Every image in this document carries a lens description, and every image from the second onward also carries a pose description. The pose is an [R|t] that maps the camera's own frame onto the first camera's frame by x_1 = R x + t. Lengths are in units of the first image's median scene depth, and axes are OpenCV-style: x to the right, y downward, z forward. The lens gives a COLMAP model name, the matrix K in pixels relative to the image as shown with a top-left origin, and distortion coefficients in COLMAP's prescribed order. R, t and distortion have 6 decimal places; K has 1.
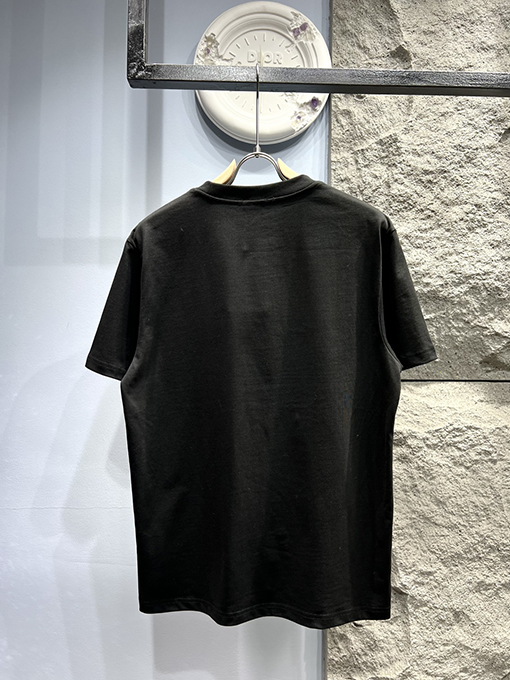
lens RADIAL K [[511.8, 0, 255.0], [0, 511.8, 340.0], [0, 0, 1]] dist [0.039241, -0.052282]
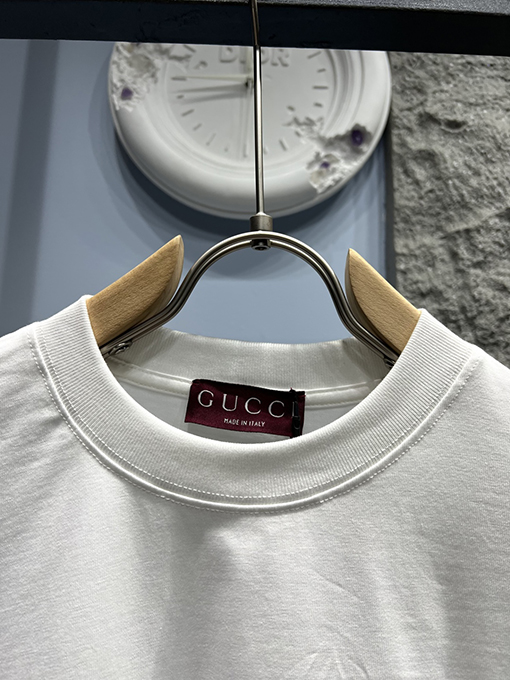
lens RADIAL K [[519.3, 0, 255.0], [0, 519.3, 340.0], [0, 0, 1]] dist [-0.017333, -0.002522]
pose [[0.999611, 0.011767, -0.025296, 0.036122], [-0.015946, 0.984979, -0.171936, -0.197208], [0.022892, 0.172273, 0.984783, 0.575467]]
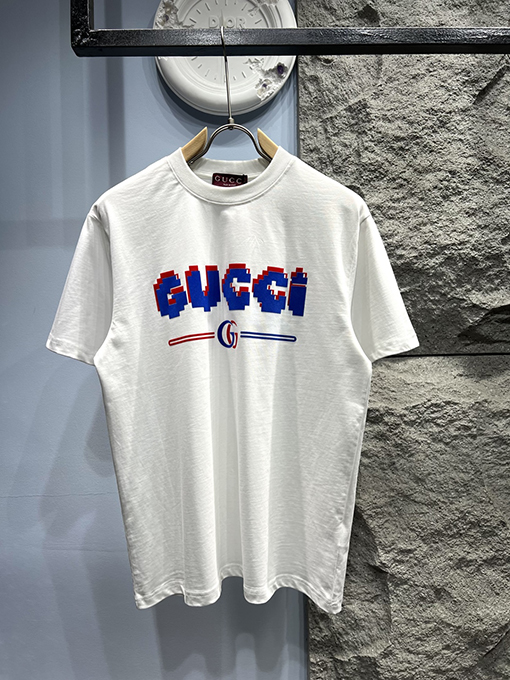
lens RADIAL K [[511.8, 0, 255.0], [0, 511.8, 340.0], [0, 0, 1]] dist [0.039241, -0.052282]
pose [[0.999527, -0.030049, -0.006603, 0.061868], [0.030257, 0.998965, 0.033956, 0.007278], [0.005576, -0.034140, 0.999402, 0.028441]]
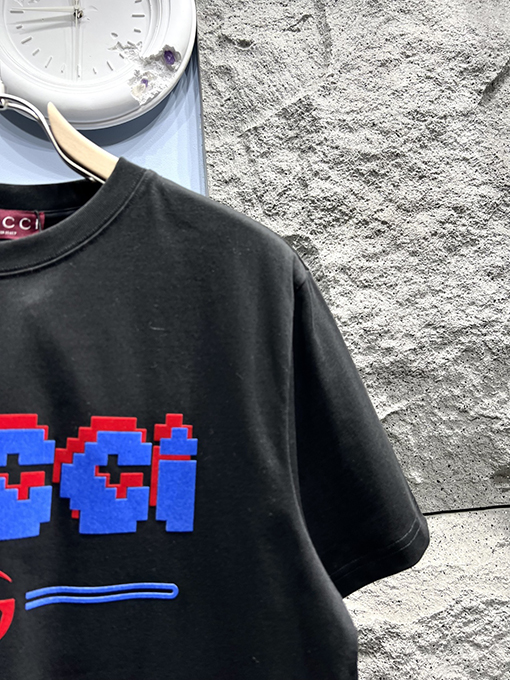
lens RADIAL K [[511.8, 0, 255.0], [0, 511.8, 340.0], [0, 0, 1]] dist [0.039241, -0.052282]
pose [[0.993089, -0.074818, 0.090425, 0.139932], [0.082954, 0.992495, -0.089845, -0.080609], [-0.083024, 0.096726, 0.991842, 0.452654]]
